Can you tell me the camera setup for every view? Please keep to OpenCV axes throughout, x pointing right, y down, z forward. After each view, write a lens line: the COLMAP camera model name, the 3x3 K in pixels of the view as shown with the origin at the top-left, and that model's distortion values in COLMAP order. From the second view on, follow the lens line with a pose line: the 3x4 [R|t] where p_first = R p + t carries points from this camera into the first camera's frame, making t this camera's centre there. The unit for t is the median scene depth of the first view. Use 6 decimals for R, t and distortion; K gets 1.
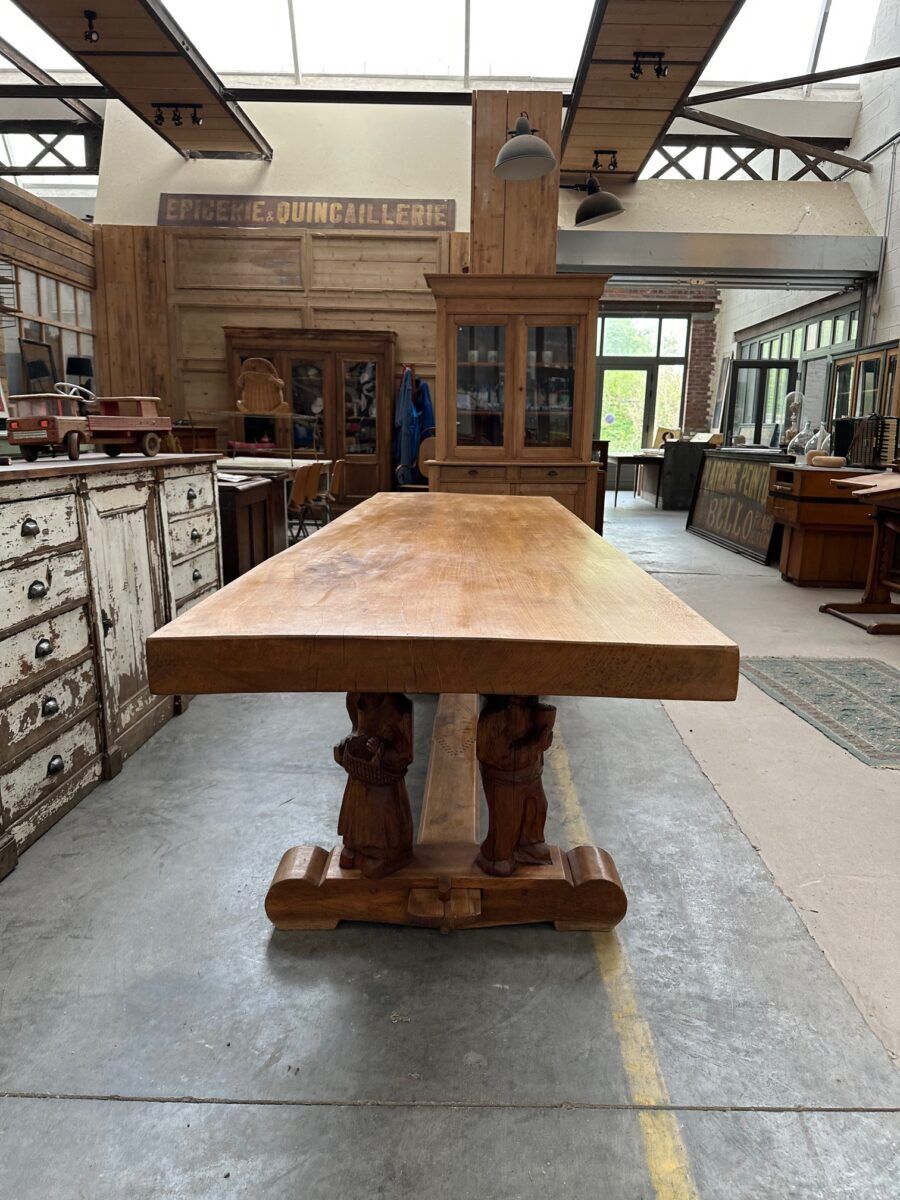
lens RADIAL K [[836.4, 0, 459.1], [0, 836.4, 603.6], [0, 0, 1]] dist [0.063215, -0.071246]
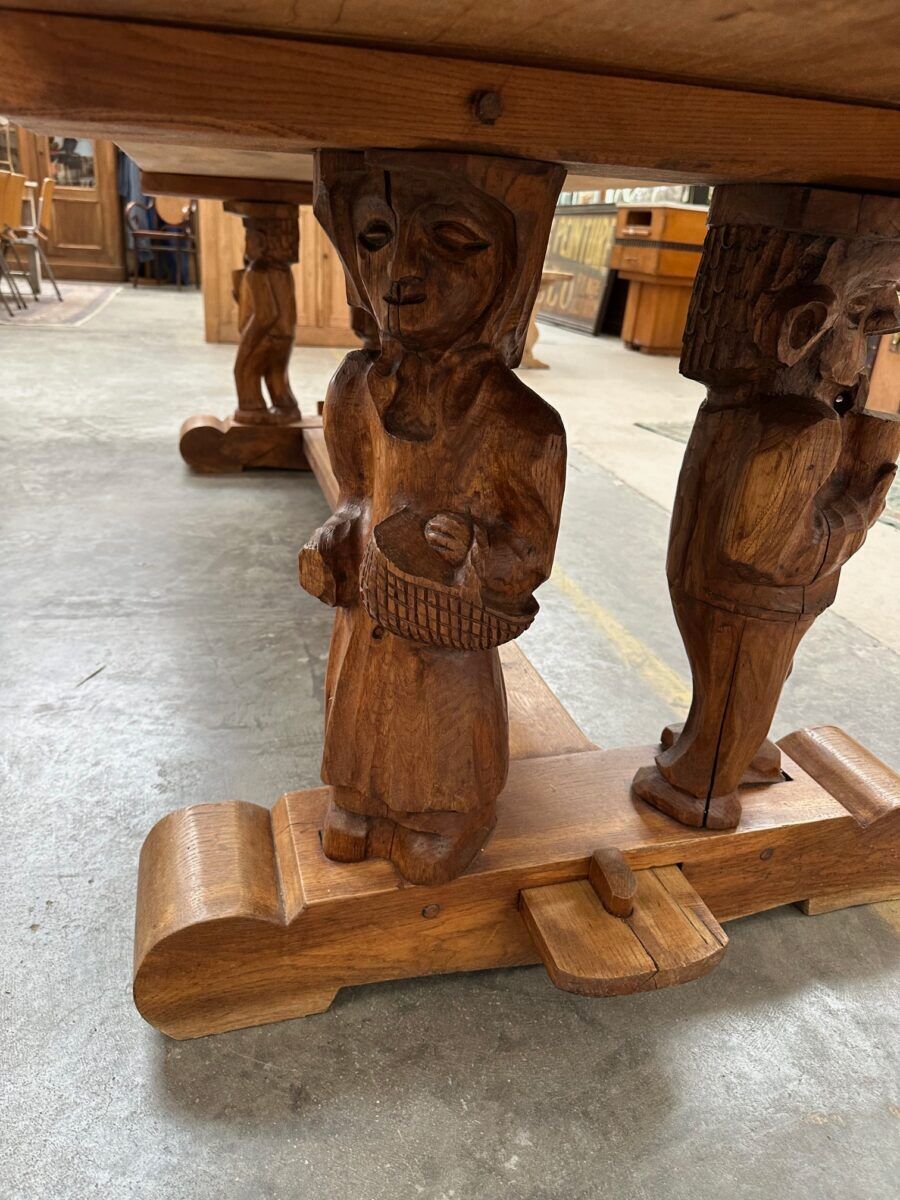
lens RADIAL K [[836.4, 0, 444.5], [0, 836.4, 595.8], [0, 0, 1]] dist [0.063215, -0.071246]
pose [[0.958589, -0.069510, 0.276180, -0.108292], [0.009467, 0.976999, 0.213034, 0.066673], [-0.284635, -0.201597, 0.937199, 0.375970]]
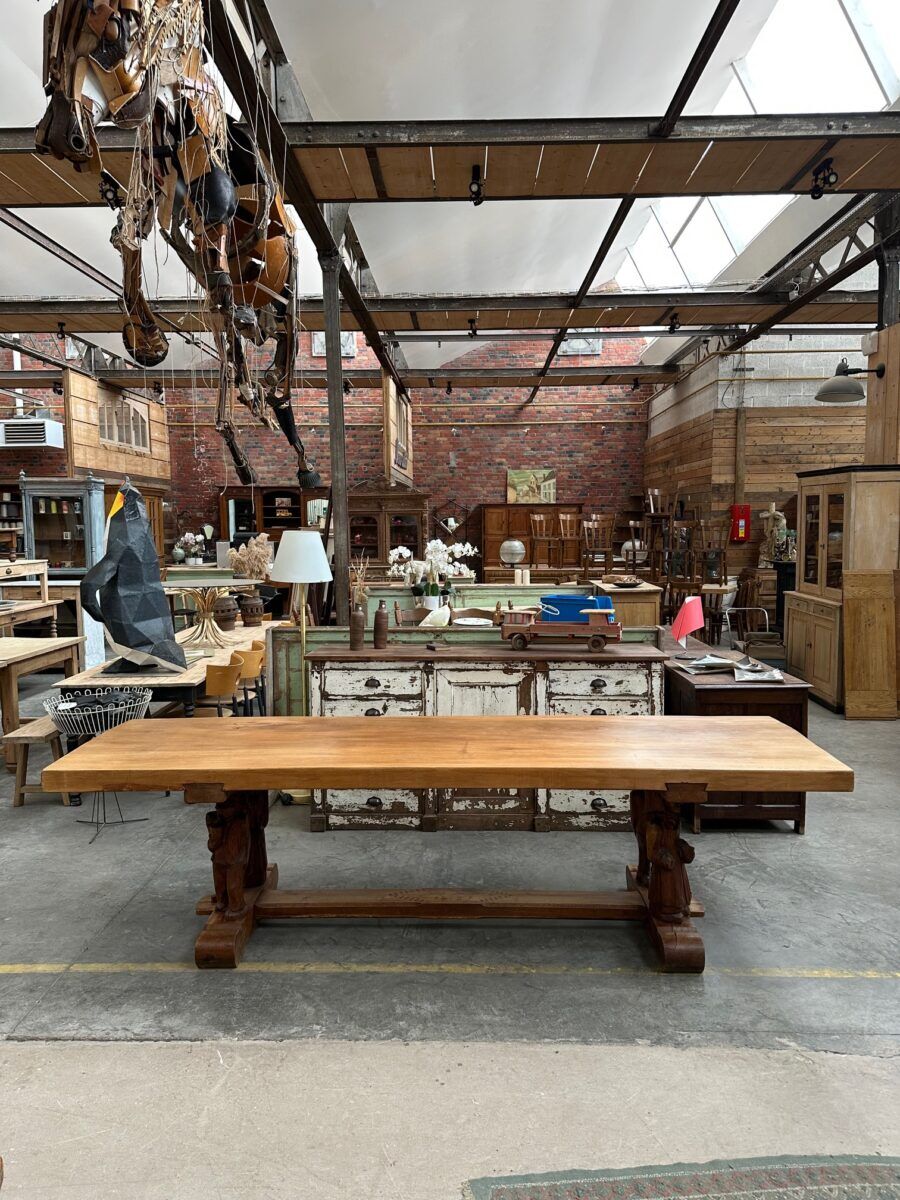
lens RADIAL K [[836.4, 0, 453.3], [0, 836.4, 593.5], [0, 0, 1]] dist [0.063215, -0.071246]
pose [[0.009342, 0.066785, -0.997724, 1.058349], [-0.194488, 0.978834, 0.063699, -0.326532], [0.980860, 0.193450, 0.022134, 0.753036]]
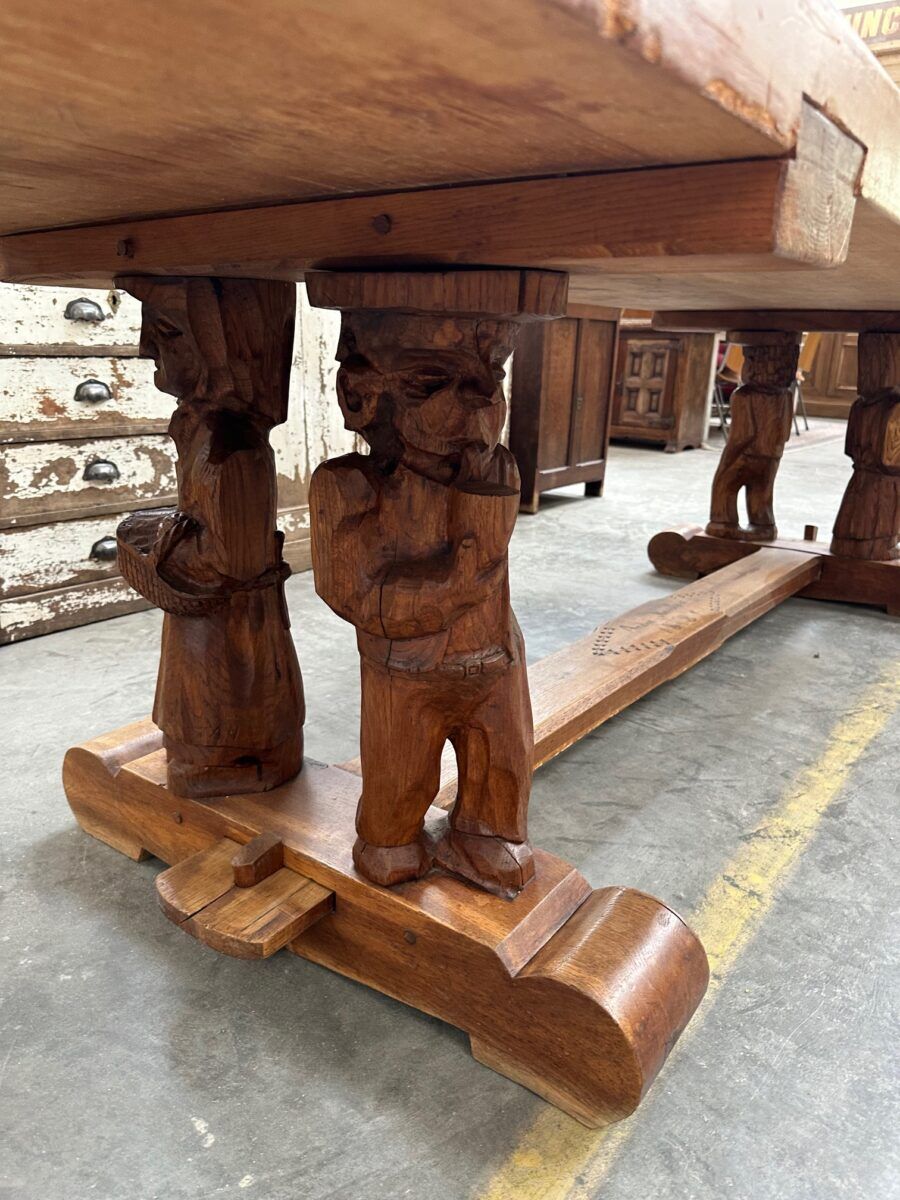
lens RADIAL K [[852.9, 0, 455.2], [0, 852.9, 593.4], [0, 0, 1]] dist [0.011666, -0.019435]
pose [[0.813989, 0.175235, -0.553817, 0.168909], [-0.135372, 0.984387, 0.112506, 0.070790], [0.564885, -0.016607, 0.825002, 0.377871]]
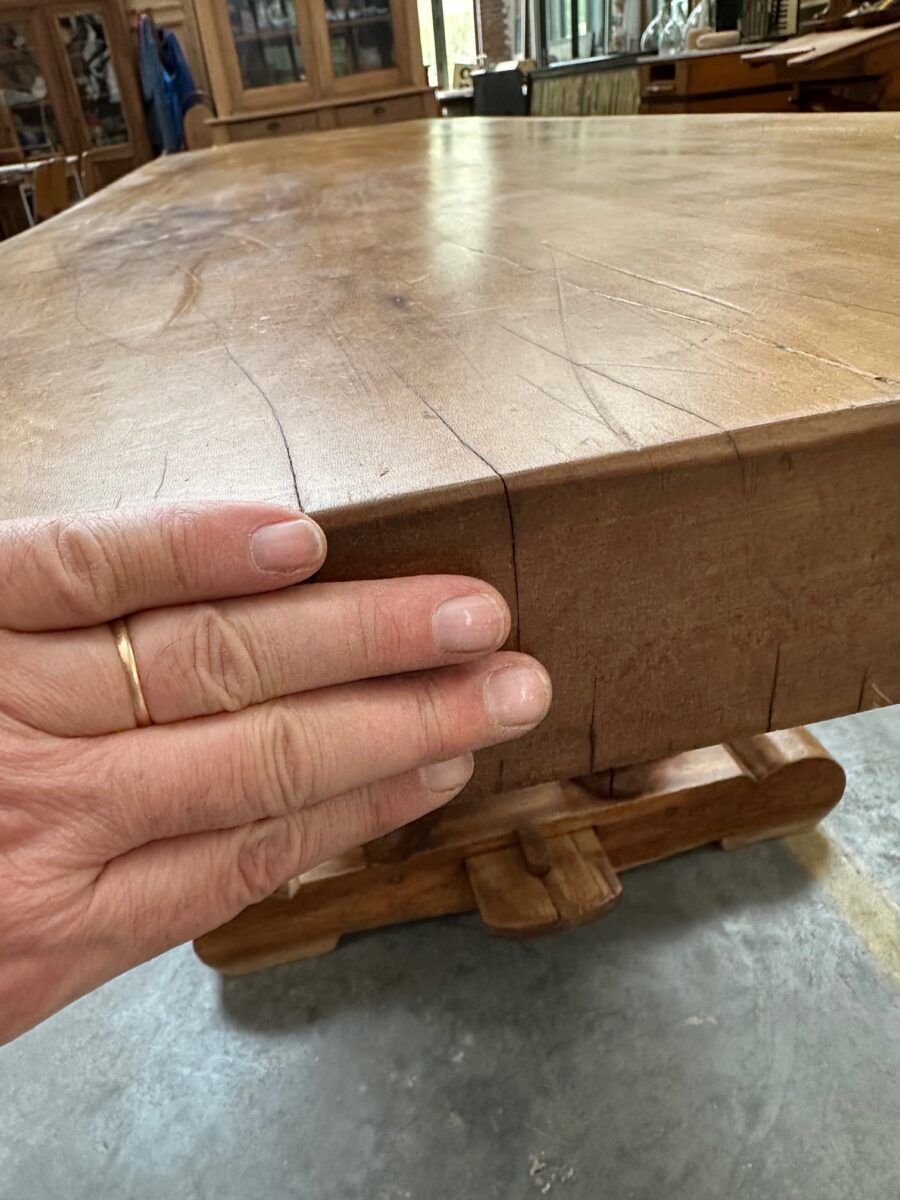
lens RADIAL K [[836.4, 0, 389.7], [0, 836.4, 560.8], [0, 0, 1]] dist [0.063215, -0.071246]
pose [[0.972926, -0.211535, 0.093102, -0.063398], [0.176191, 0.939565, 0.293556, 0.001464], [-0.149572, -0.269204, 0.951397, 0.314723]]
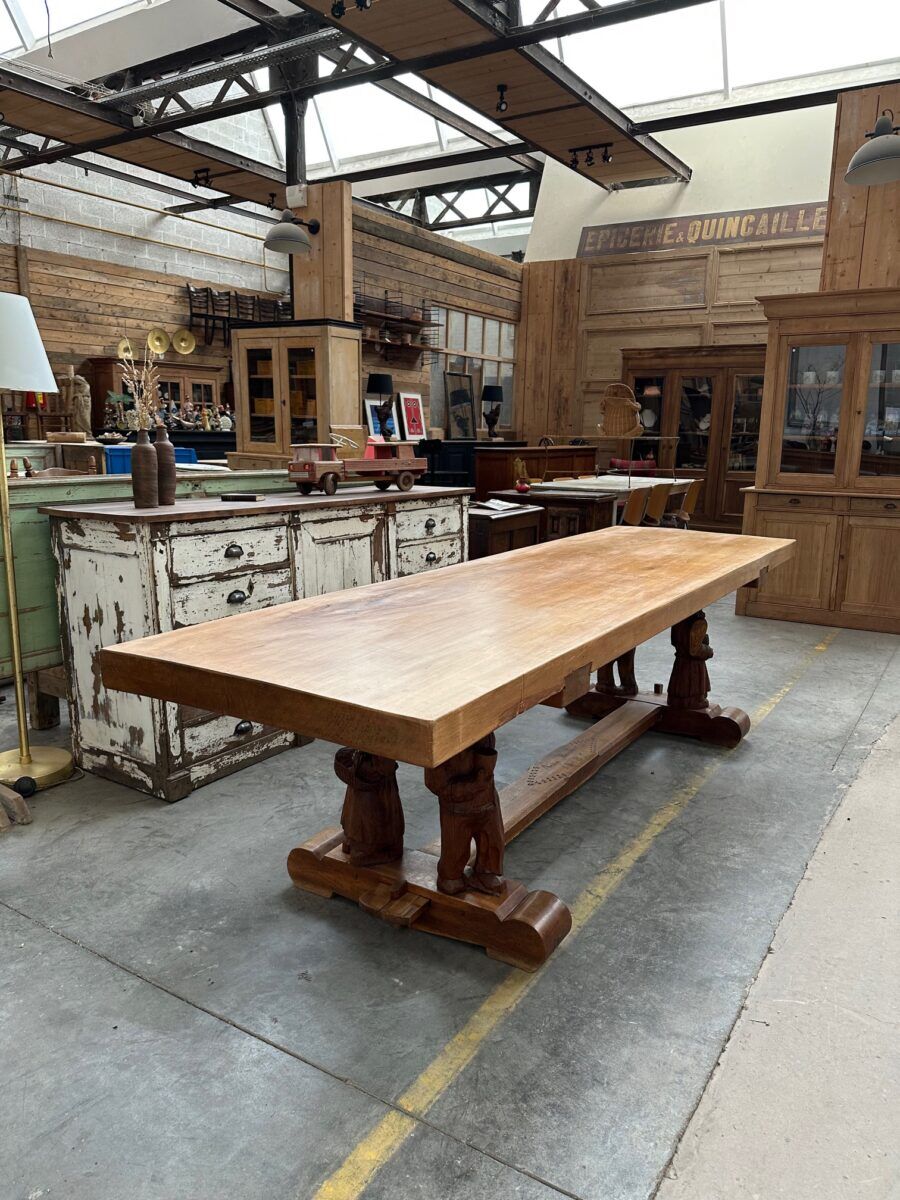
lens RADIAL K [[836.4, 0, 461.6], [0, 836.4, 607.1], [0, 0, 1]] dist [0.063215, -0.071246]
pose [[0.859271, 0.106357, -0.500341, 0.335903], [-0.106818, 0.993889, 0.027824, -0.052818], [0.500243, 0.029537, 0.865381, 0.009823]]
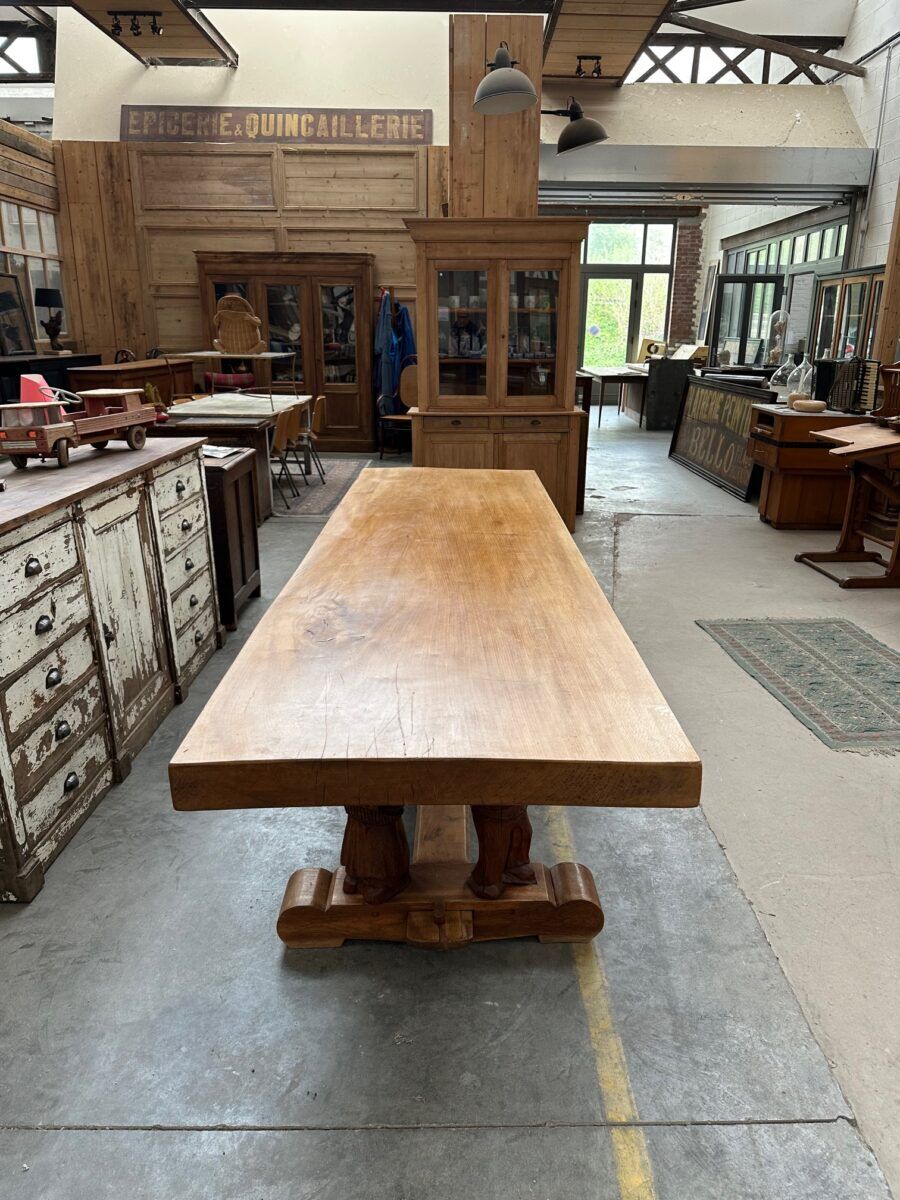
lens RADIAL K [[836.4, 0, 458.1], [0, 836.4, 596.7], [0, 0, 1]] dist [0.063215, -0.071246]
pose [[0.999712, -0.017238, 0.016715, -0.002323], [0.015339, 0.994063, 0.107715, -0.107076], [-0.018472, -0.107428, 0.994041, -0.031081]]
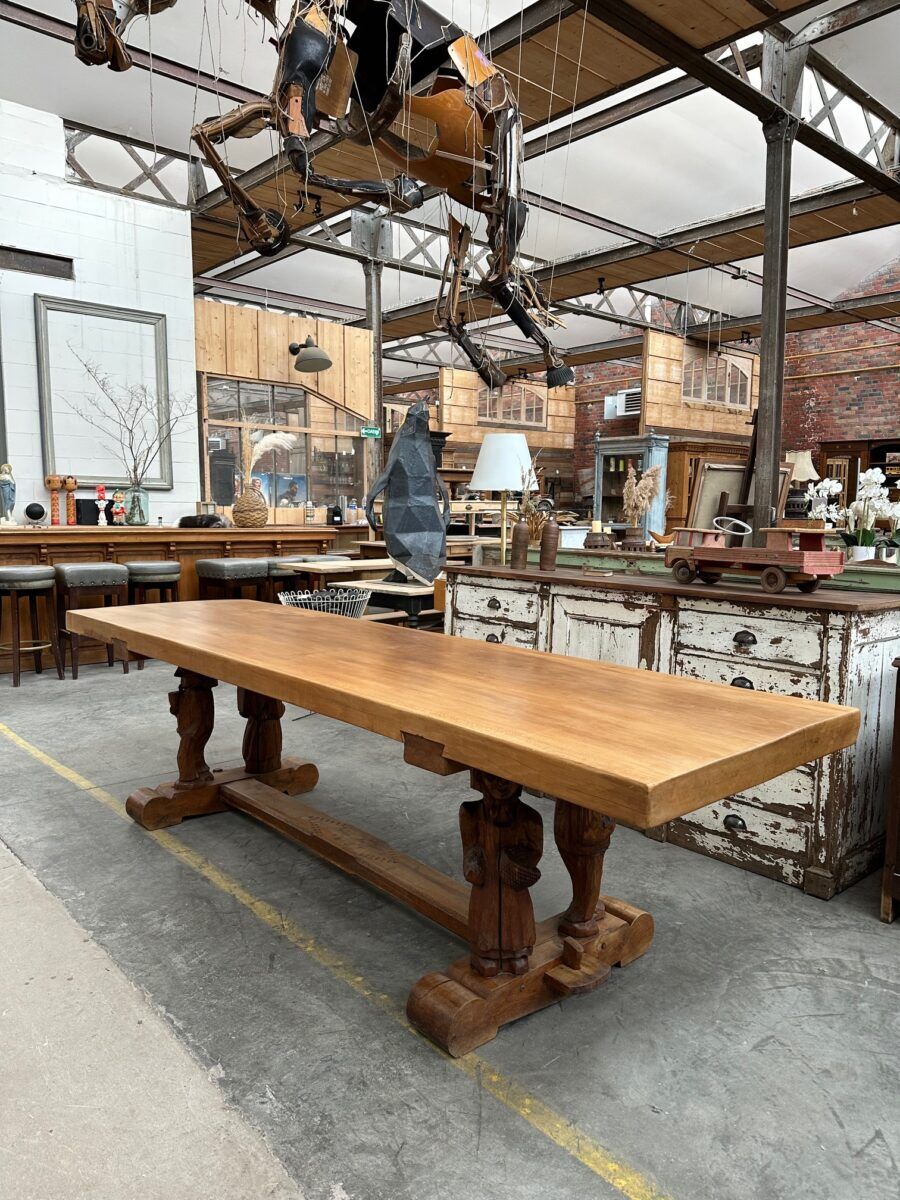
lens RADIAL K [[836.4, 0, 449.5], [0, 836.4, 606.0], [0, 0, 1]] dist [0.063215, -0.071246]
pose [[-0.727668, 0.058735, -0.683411, 0.510526], [-0.157351, 0.955464, 0.249656, -0.344508], [0.667638, 0.289202, -0.686019, 1.451261]]
